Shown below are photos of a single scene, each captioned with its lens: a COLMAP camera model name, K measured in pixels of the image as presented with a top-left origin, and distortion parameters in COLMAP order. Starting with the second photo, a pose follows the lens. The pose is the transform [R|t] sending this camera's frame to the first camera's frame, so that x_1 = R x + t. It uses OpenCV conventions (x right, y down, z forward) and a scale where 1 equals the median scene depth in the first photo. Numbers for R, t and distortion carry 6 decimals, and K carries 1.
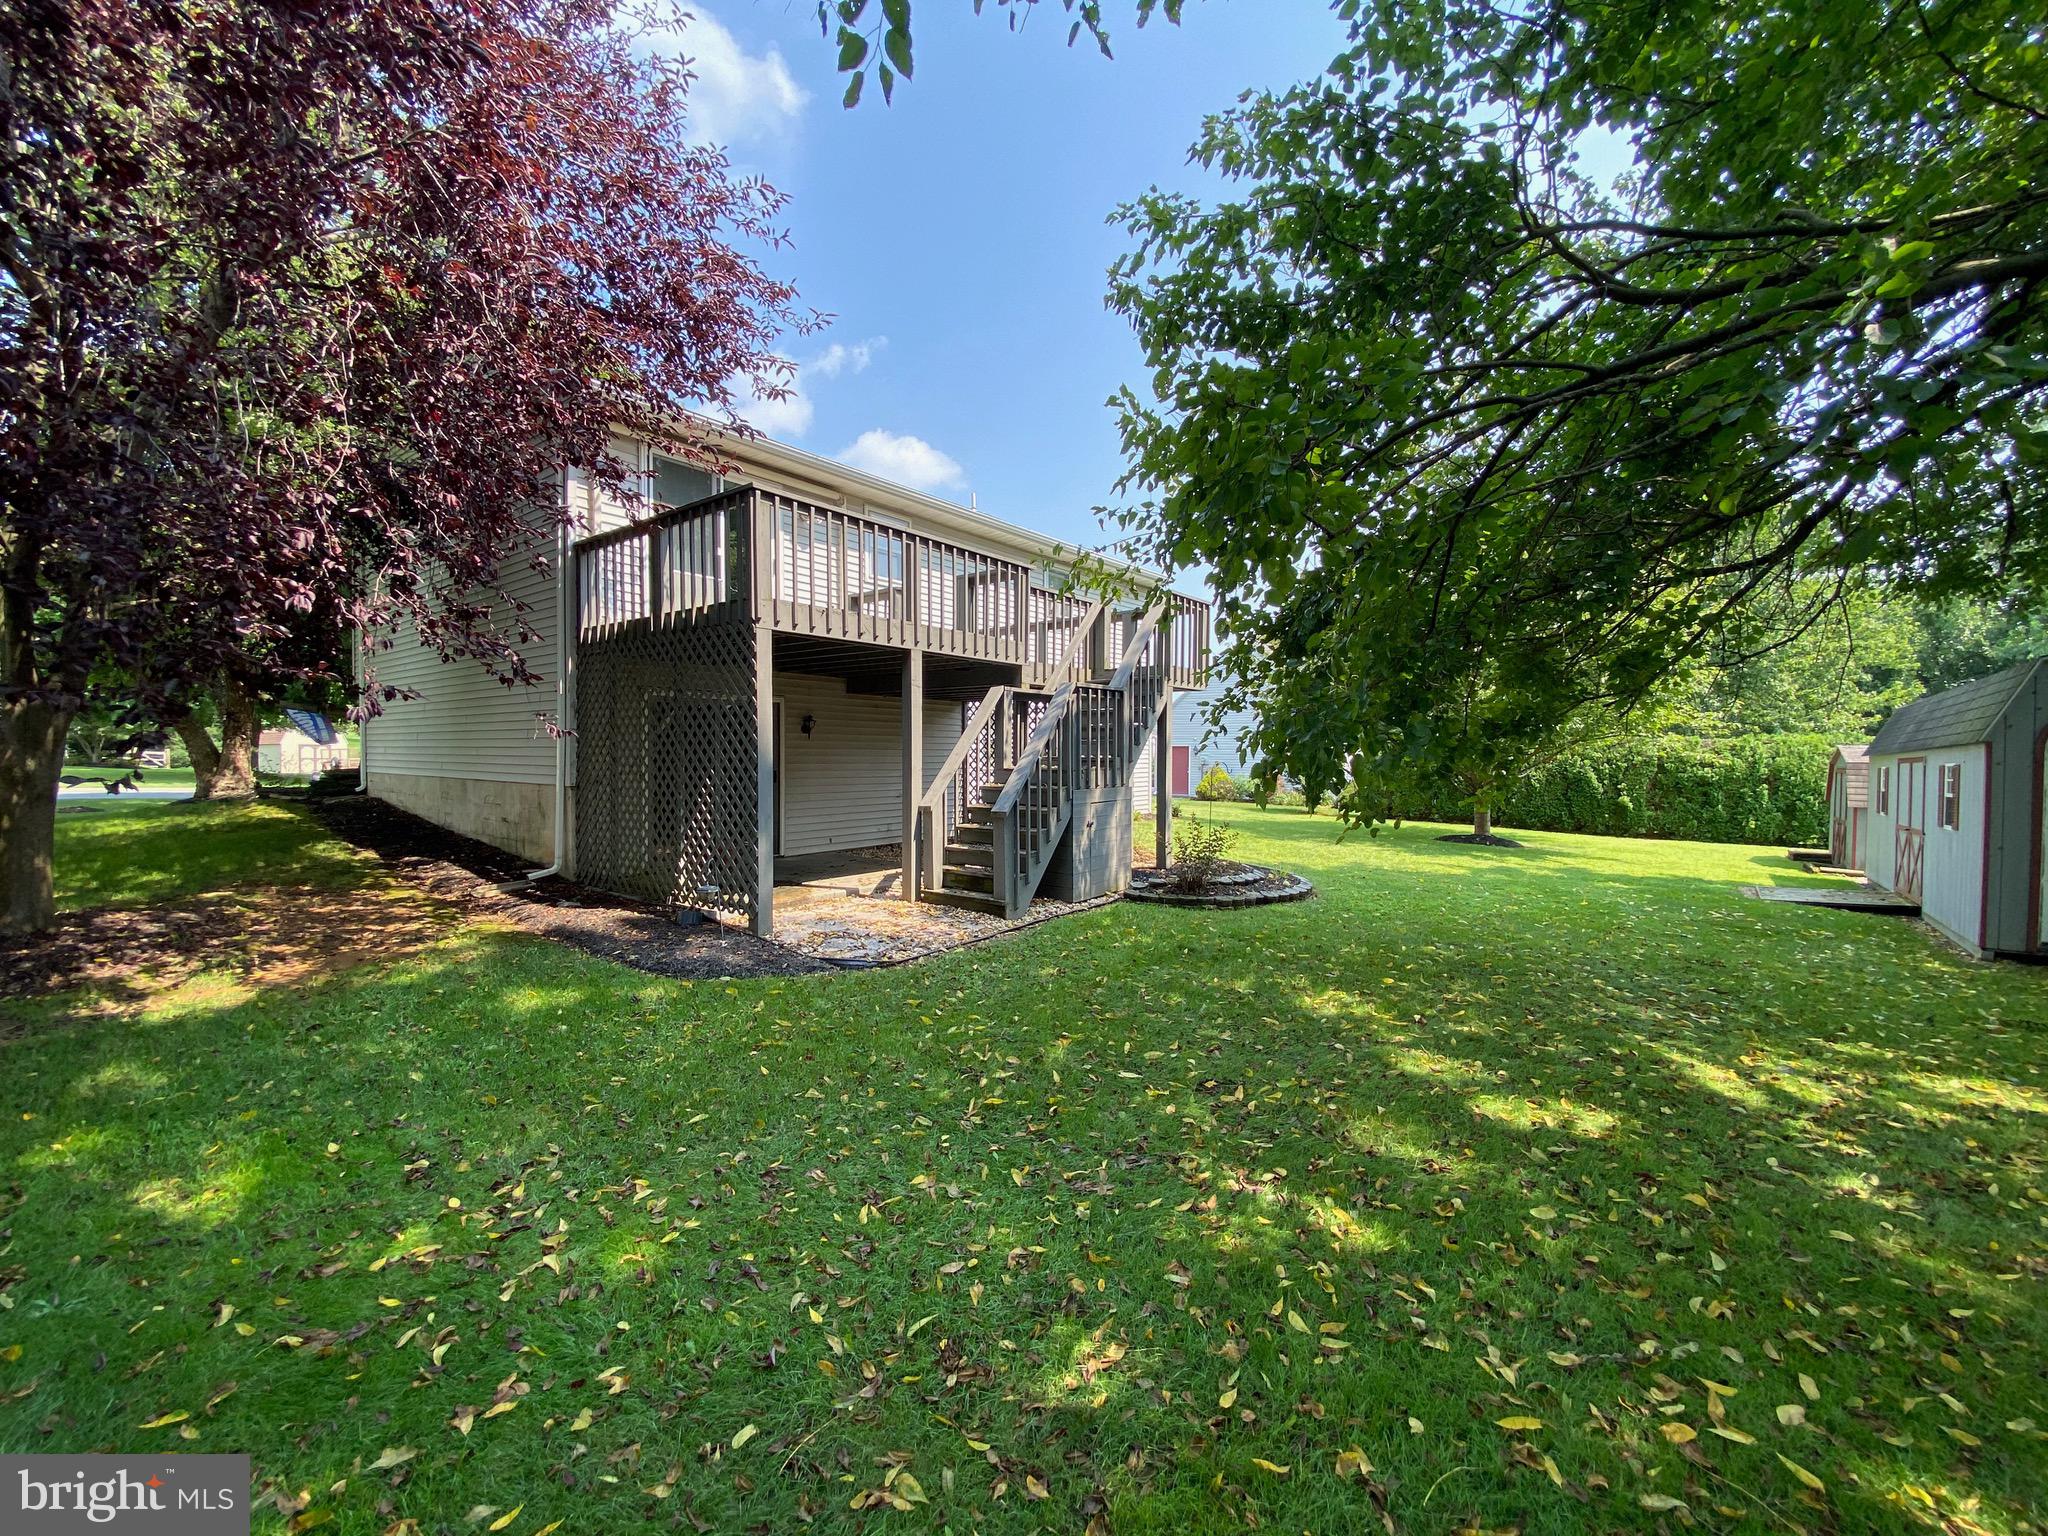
lens RADIAL K [[832.6, 0, 1015.7], [0, 832.6, 768.3], [0, 0, 1]] dist [0.011827, -0.016706]
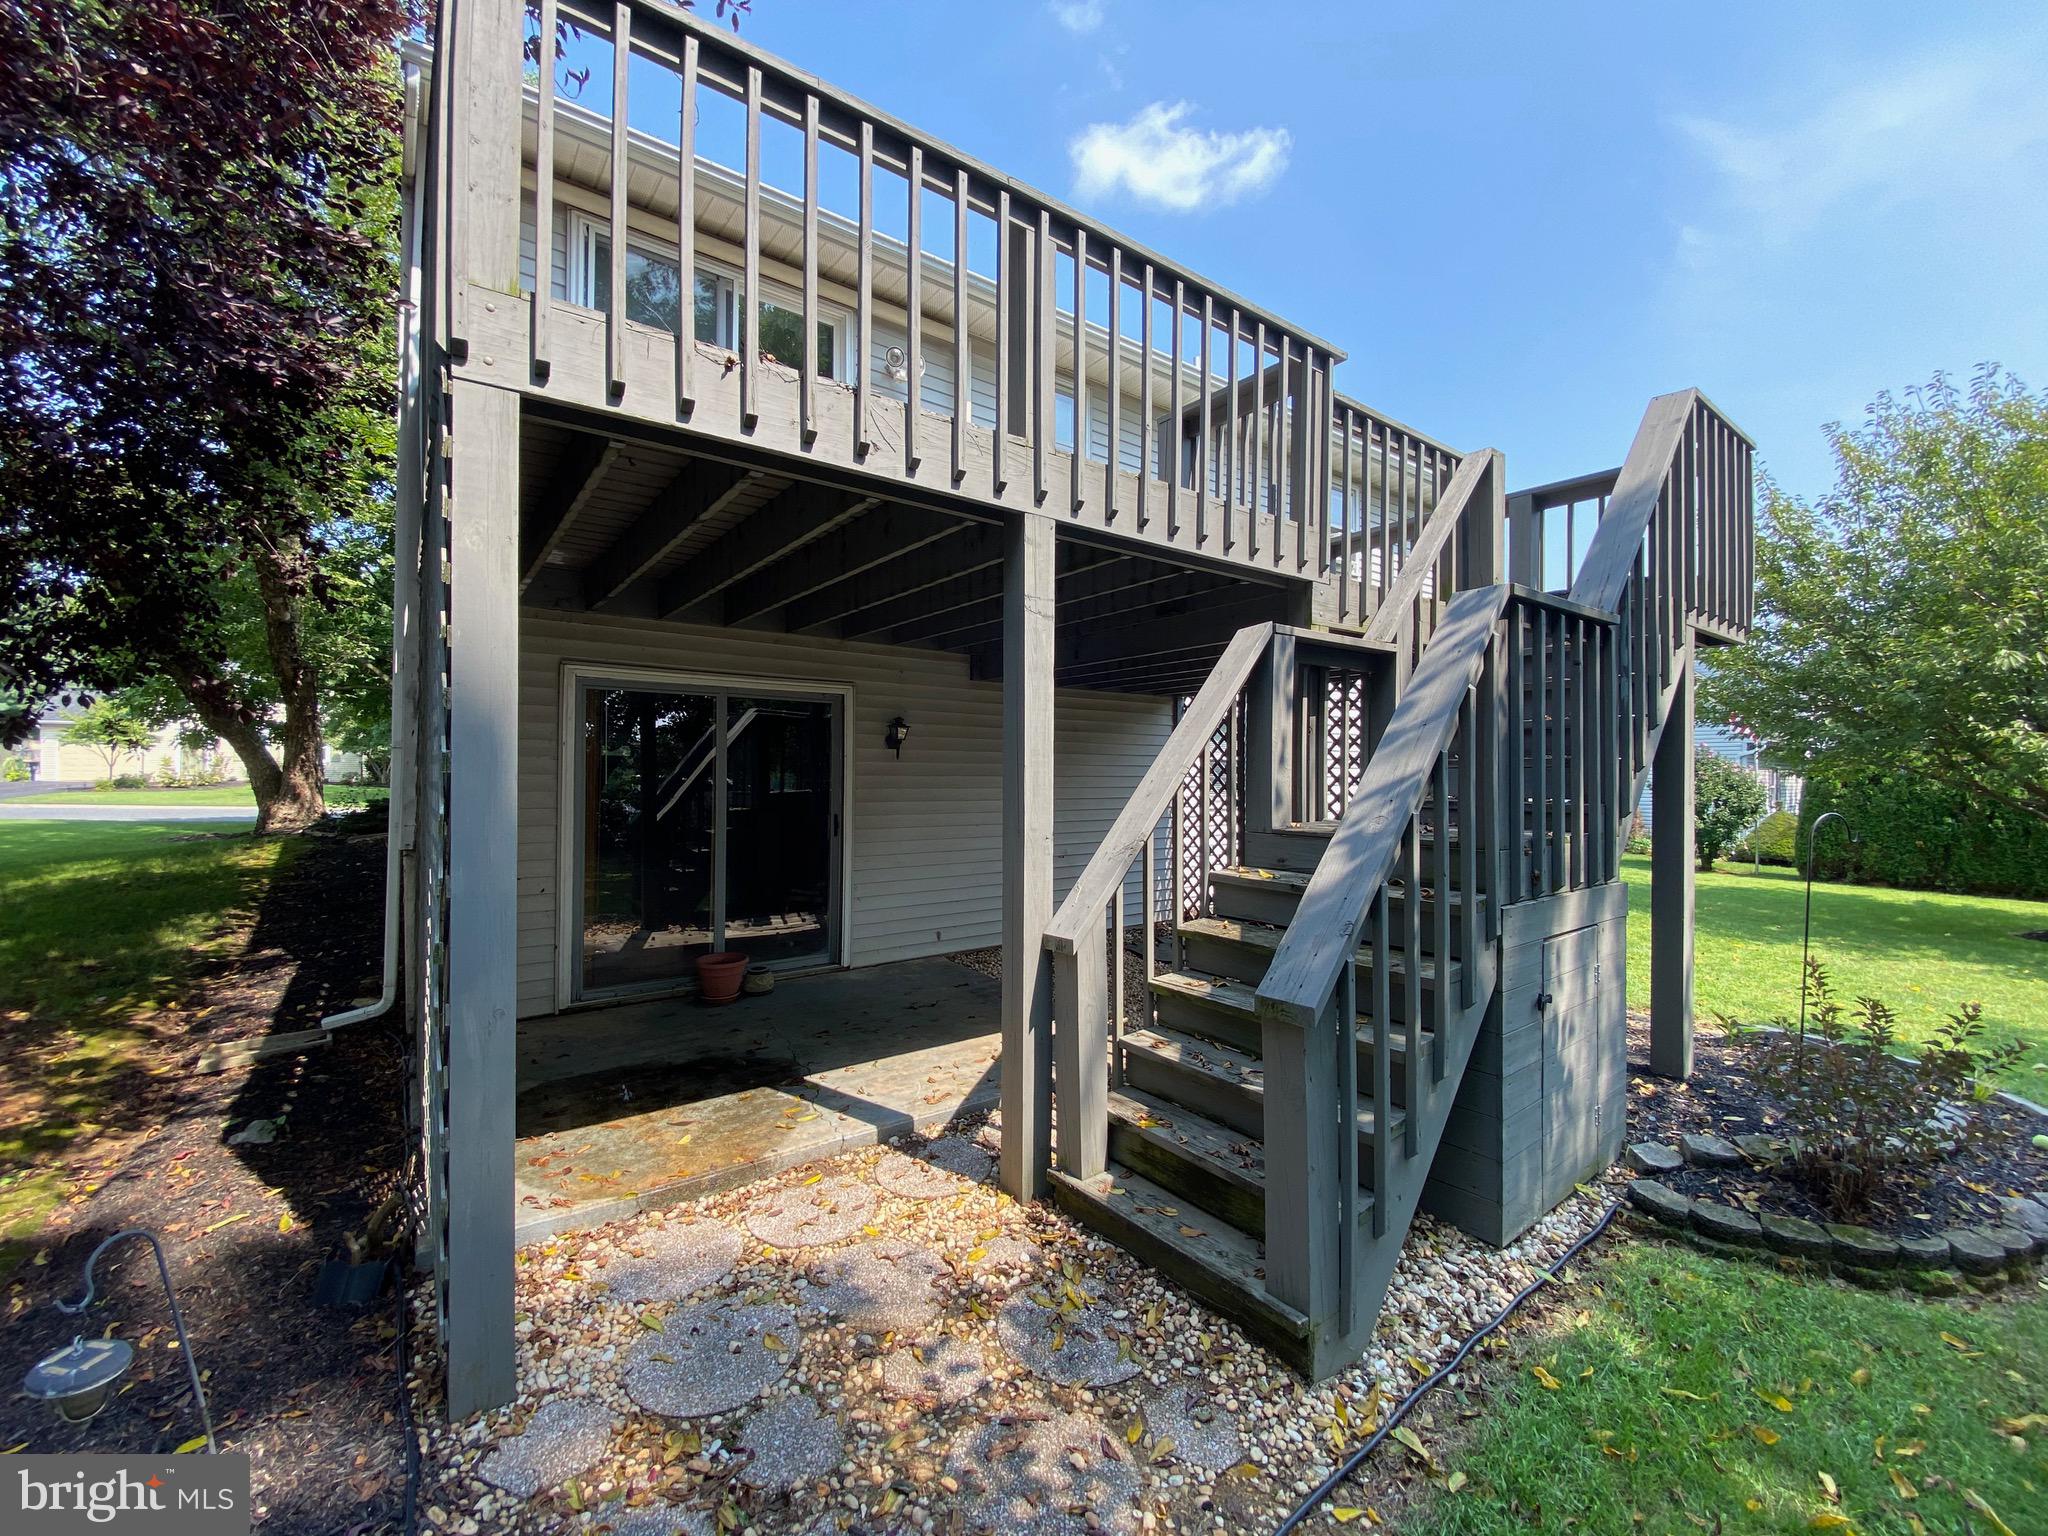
lens RADIAL K [[832.6, 0, 995.2], [0, 832.6, 777.5], [0, 0, 1]] dist [0.011827, -0.016706]
pose [[0.961167, 0.003795, -0.275942, -0.049007], [-0.009021, 0.999803, -0.017673, -0.025676], [0.275821, 0.019476, 0.961012, 0.898262]]
